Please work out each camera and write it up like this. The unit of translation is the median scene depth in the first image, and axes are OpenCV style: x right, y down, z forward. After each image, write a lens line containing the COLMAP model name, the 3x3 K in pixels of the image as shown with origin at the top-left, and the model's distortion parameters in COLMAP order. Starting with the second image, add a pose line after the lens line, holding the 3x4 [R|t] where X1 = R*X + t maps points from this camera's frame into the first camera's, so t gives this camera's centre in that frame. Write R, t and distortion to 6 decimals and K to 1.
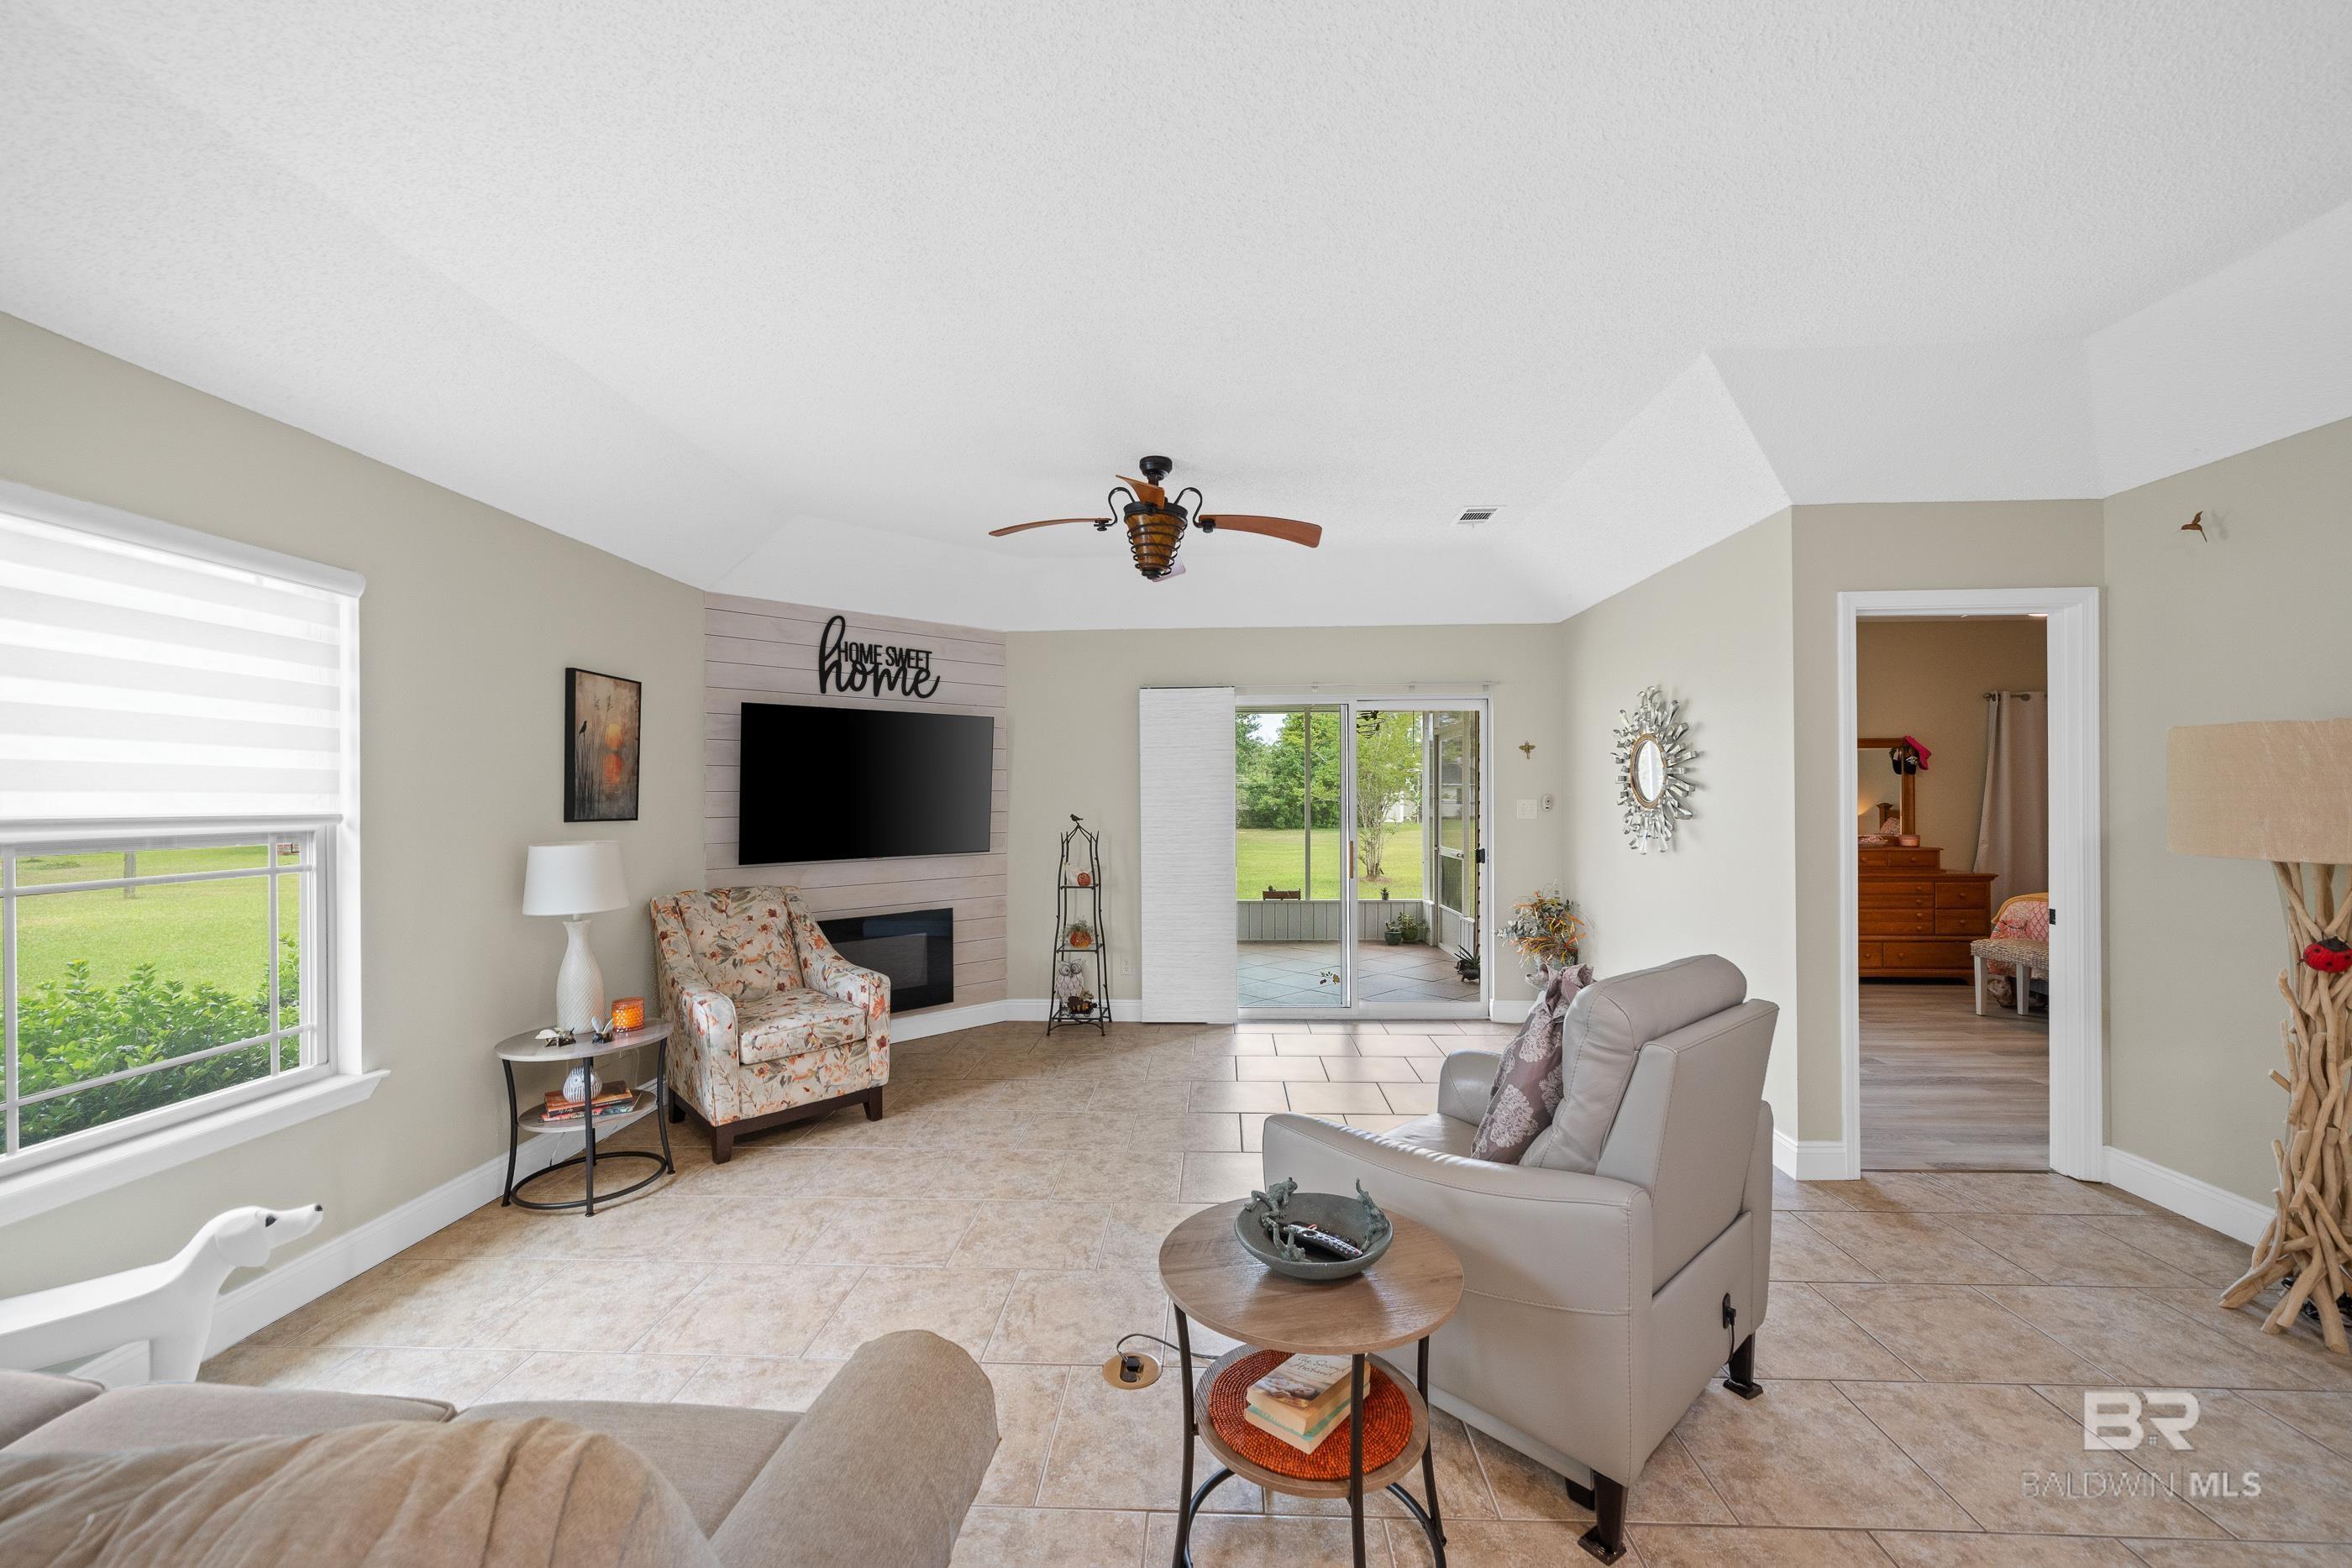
lens RADIAL K [[917.2, 0, 1177.9], [0, 917.2, 791.0], [0, 0, 1]] dist [0.000031, -0.000050]
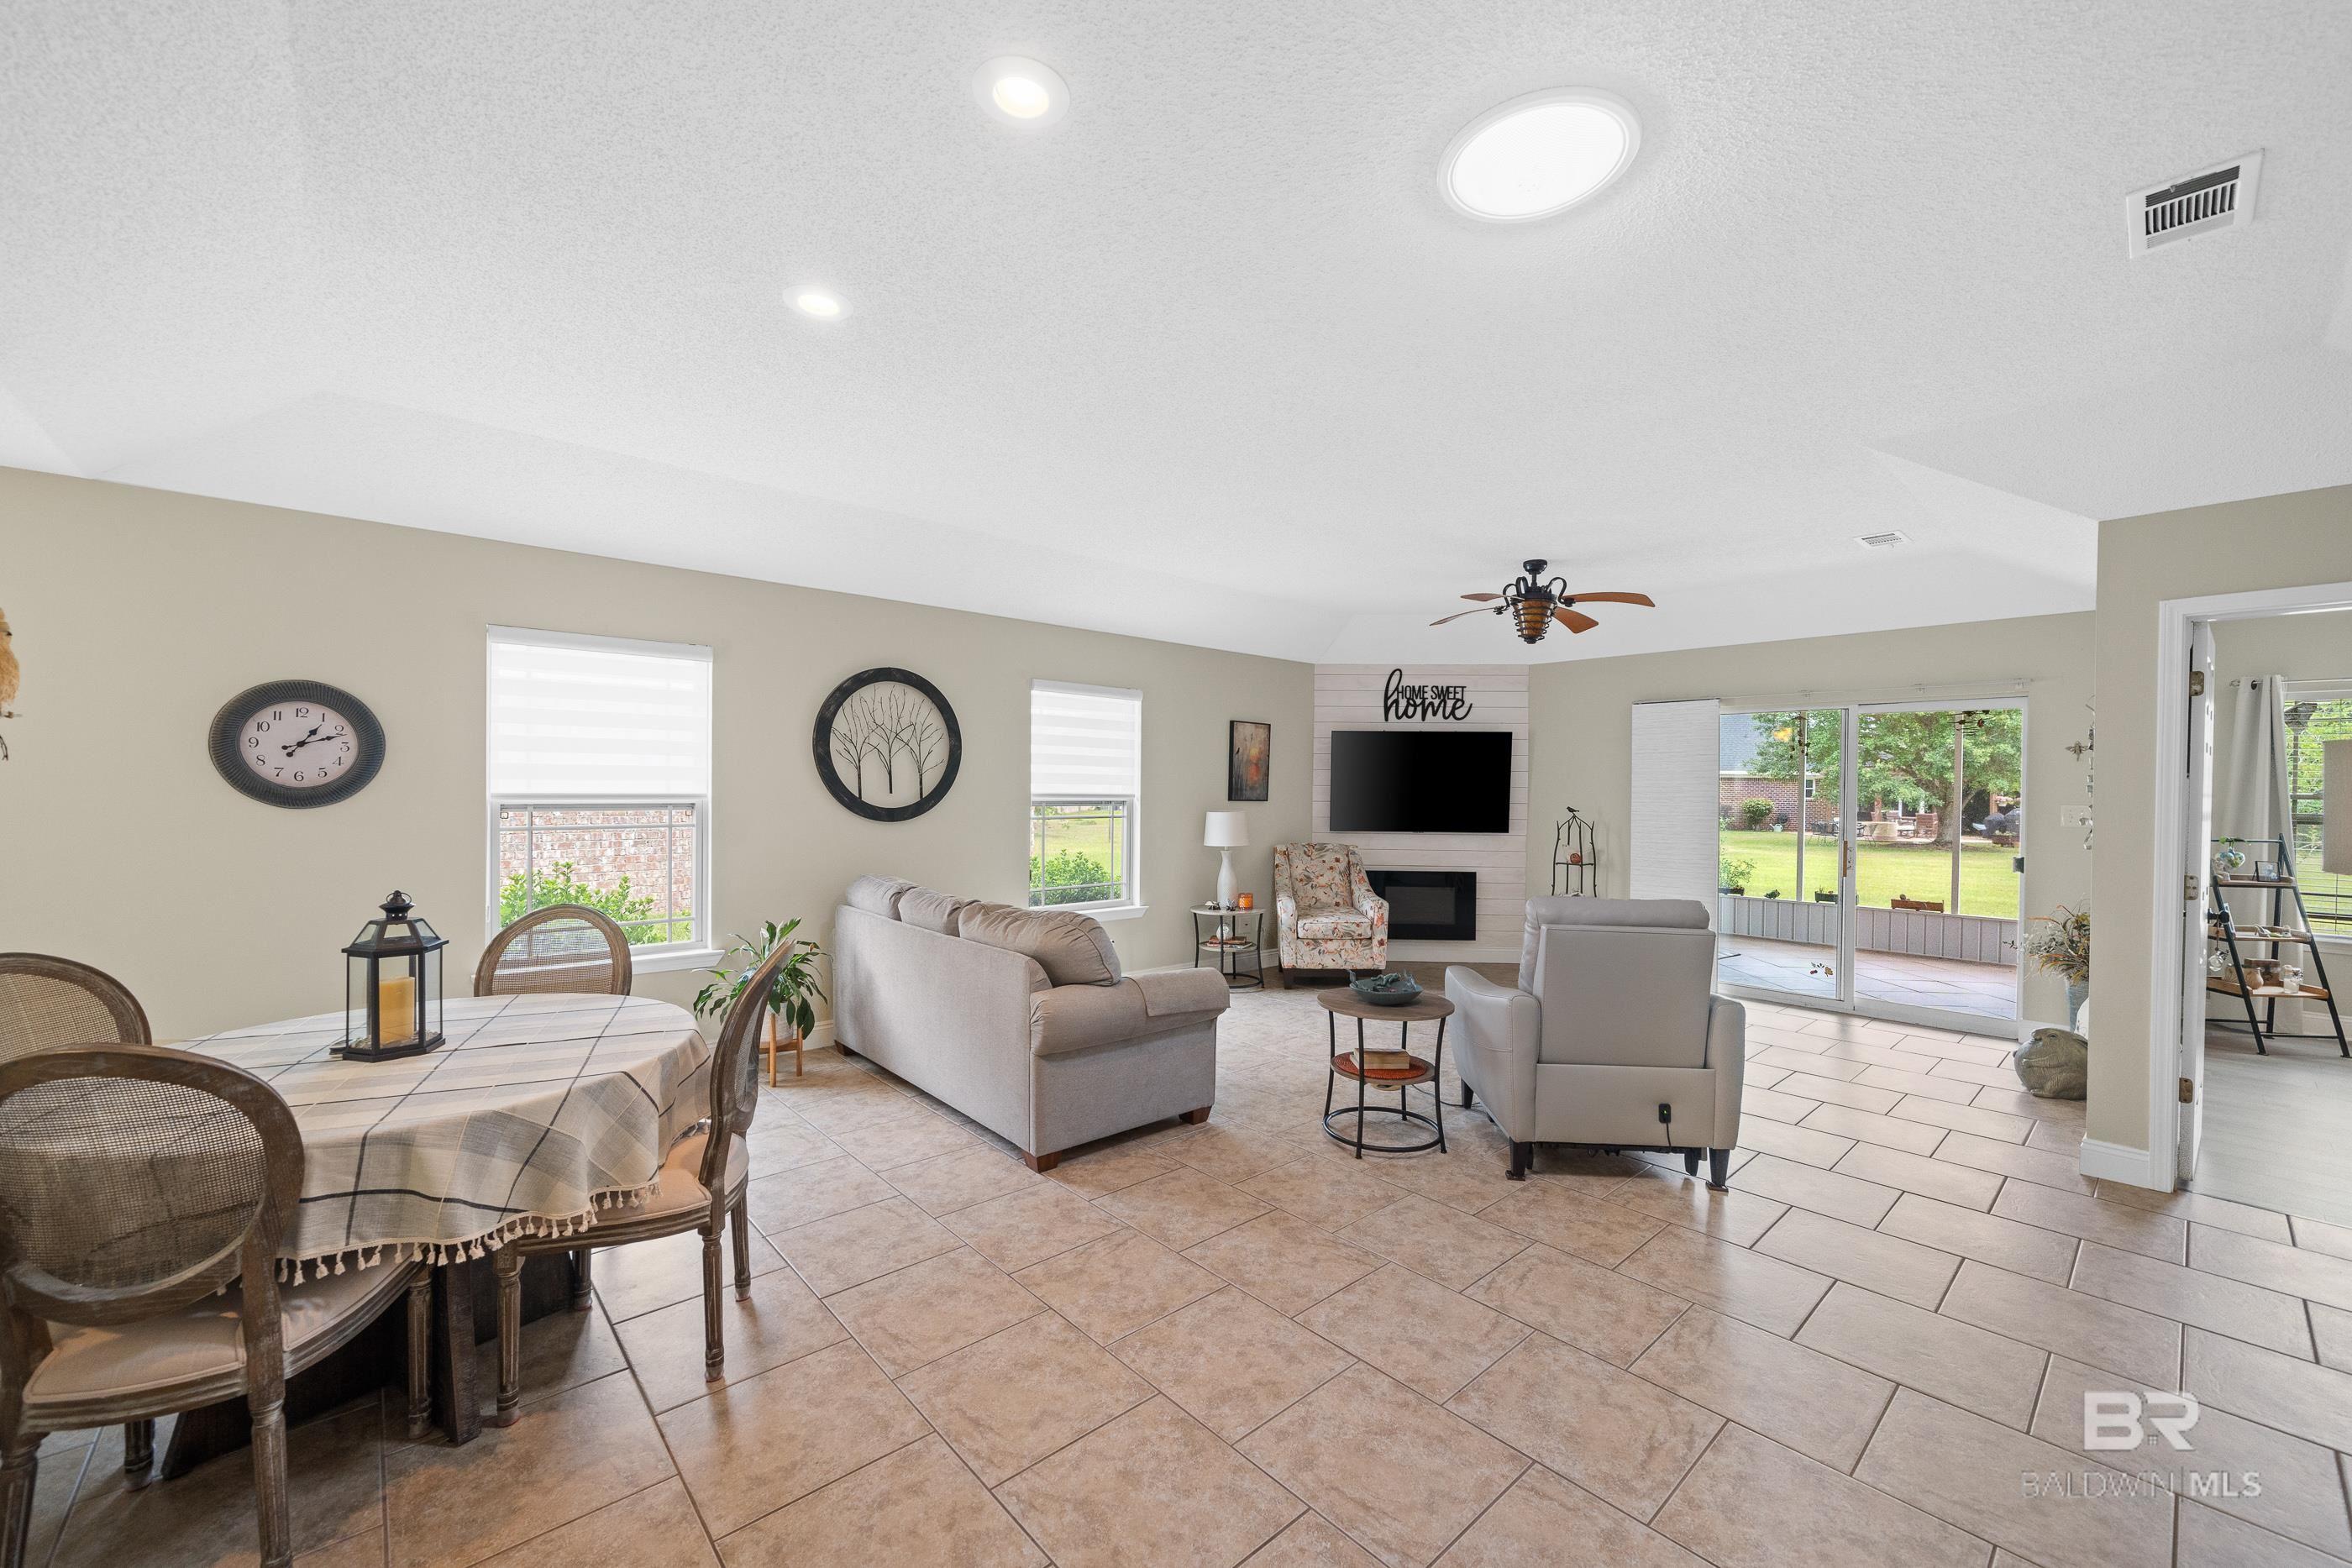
lens RADIAL K [[917.2, 0, 1186.1], [0, 917.2, 792.5], [0, 0, 1]] dist [0.000031, -0.000050]
pose [[0.705638, 0.019481, -0.708304, 0.576274], [-0.012133, 0.999808, 0.015412, -0.010869], [0.708468, -0.002281, 0.705739, -0.383844]]
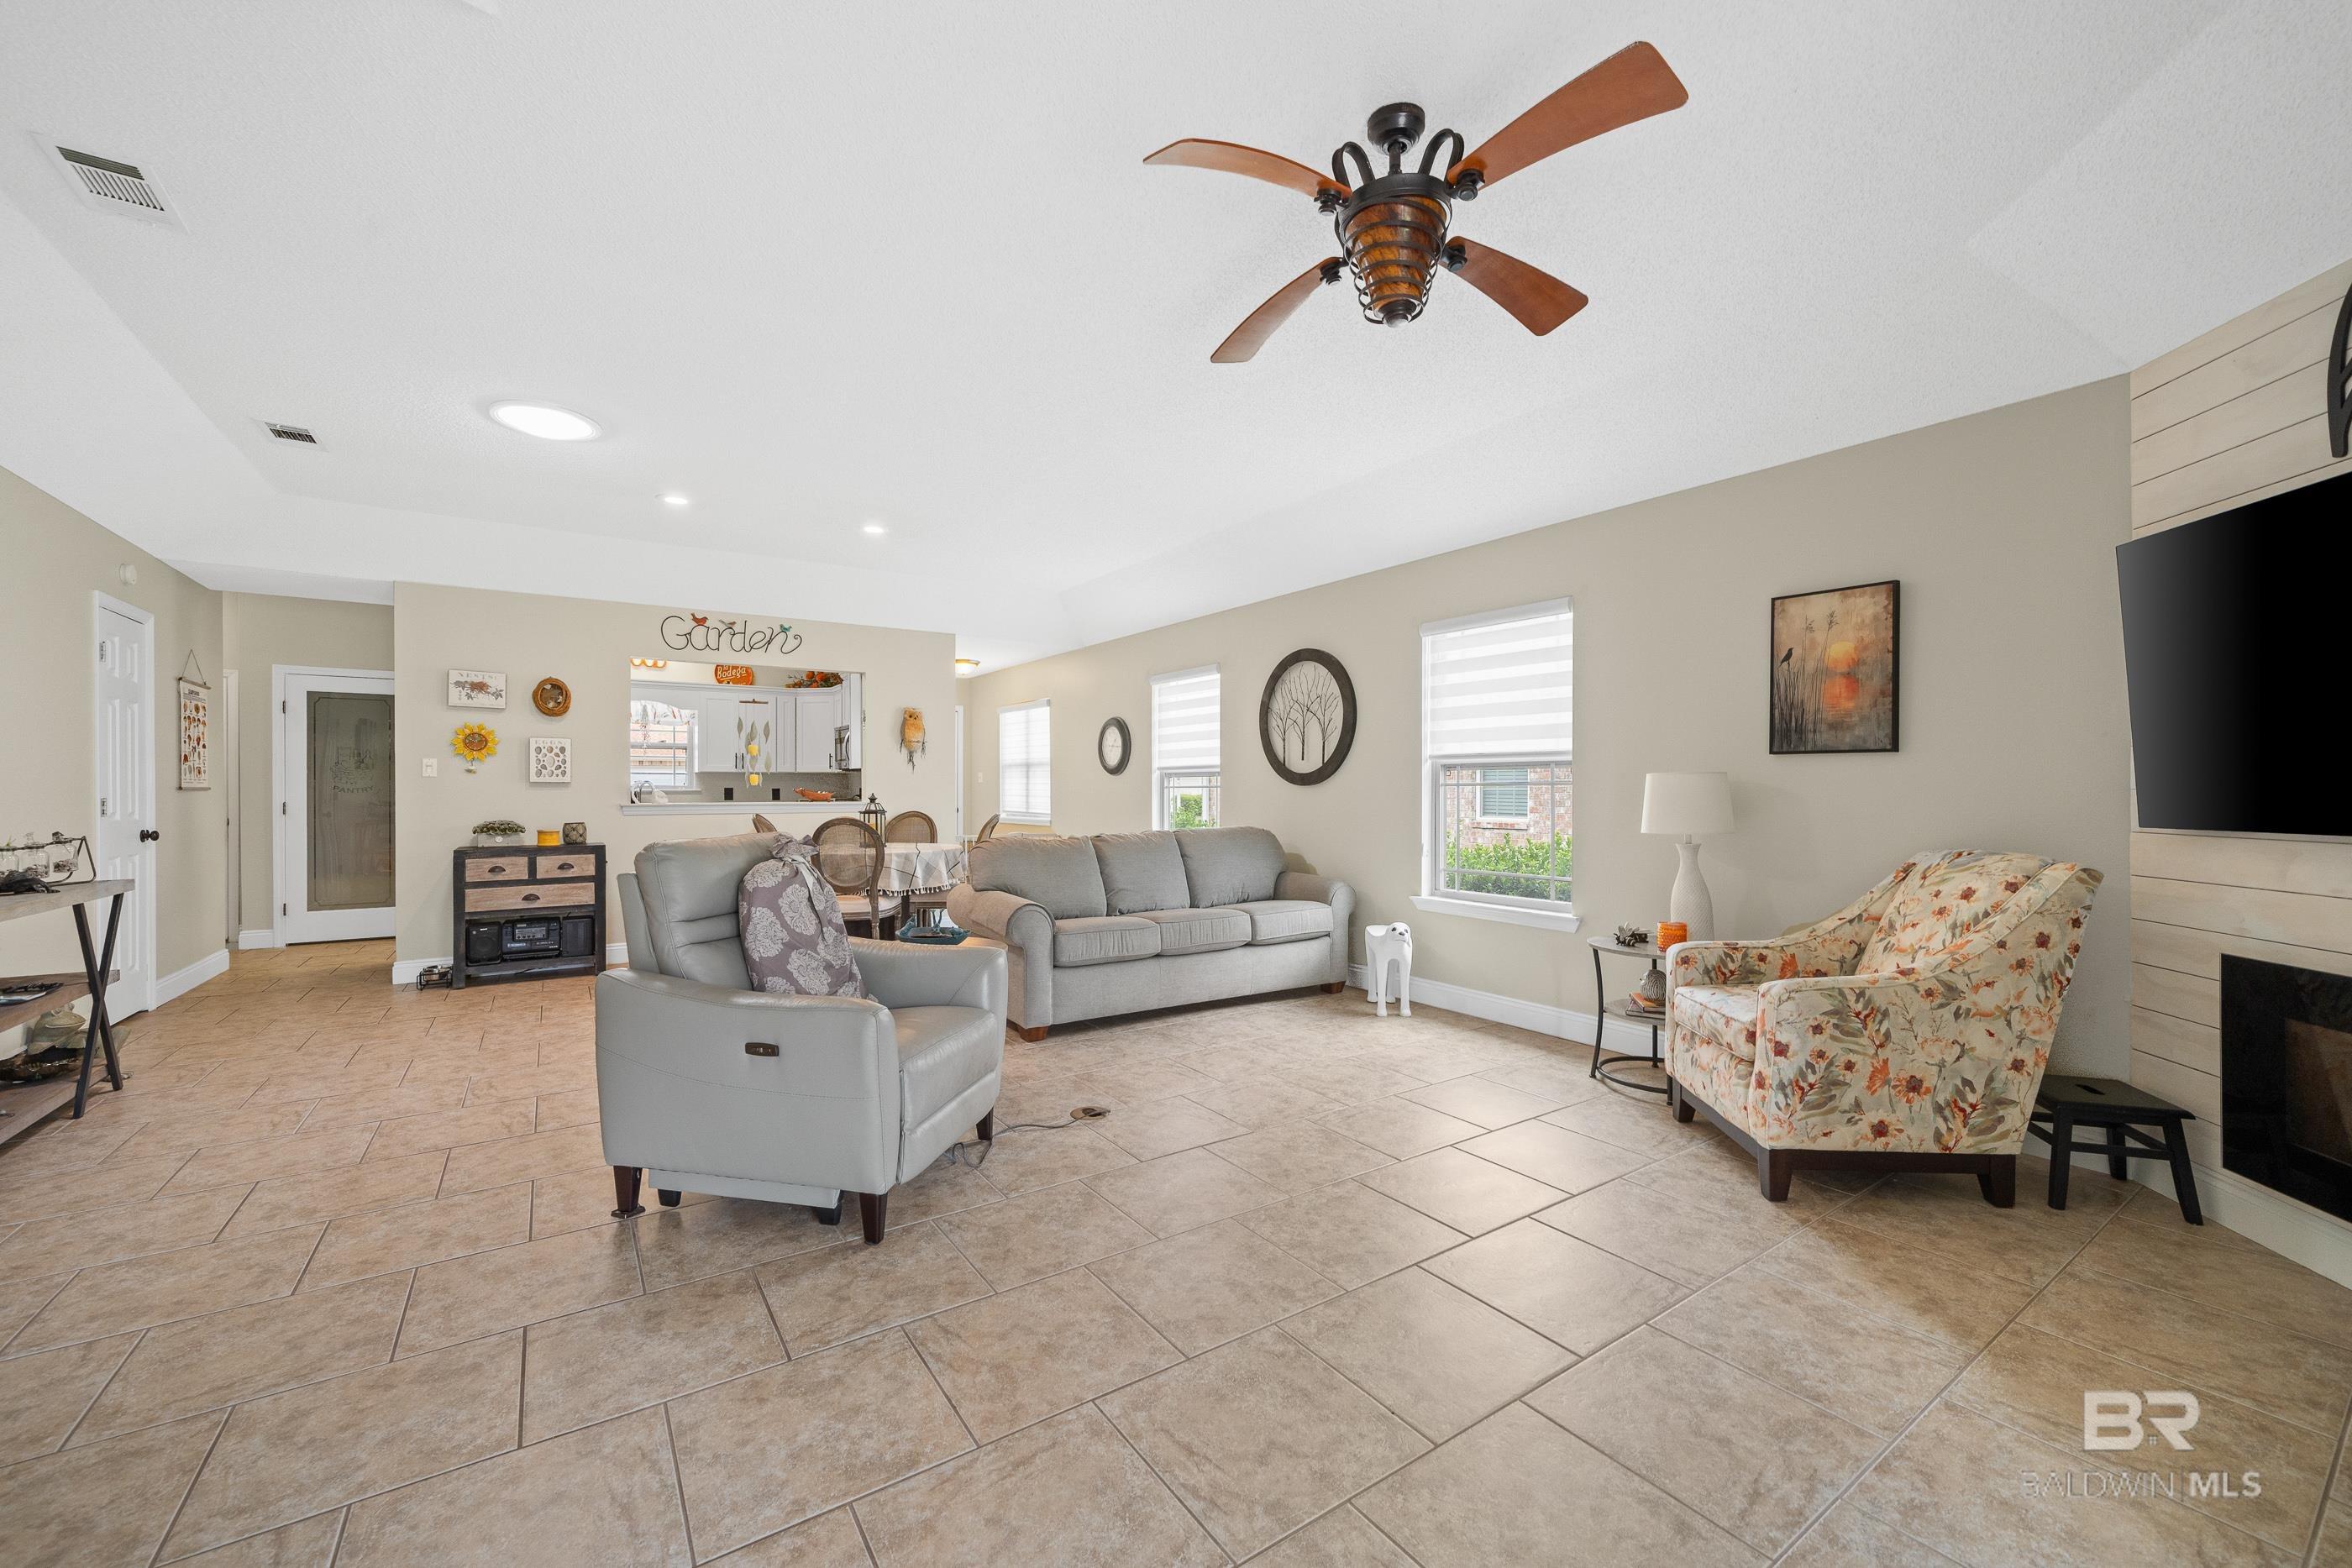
lens RADIAL K [[917.2, 0, 1175.1], [0, 917.2, 790.8], [0, 0, 1]] dist [0.000031, -0.000050]
pose [[-0.797514, 0.011475, -0.603191, 0.414563], [0.011491, 0.999927, 0.003830, 0.057216], [0.603191, -0.003877, -0.797588, 1.282278]]
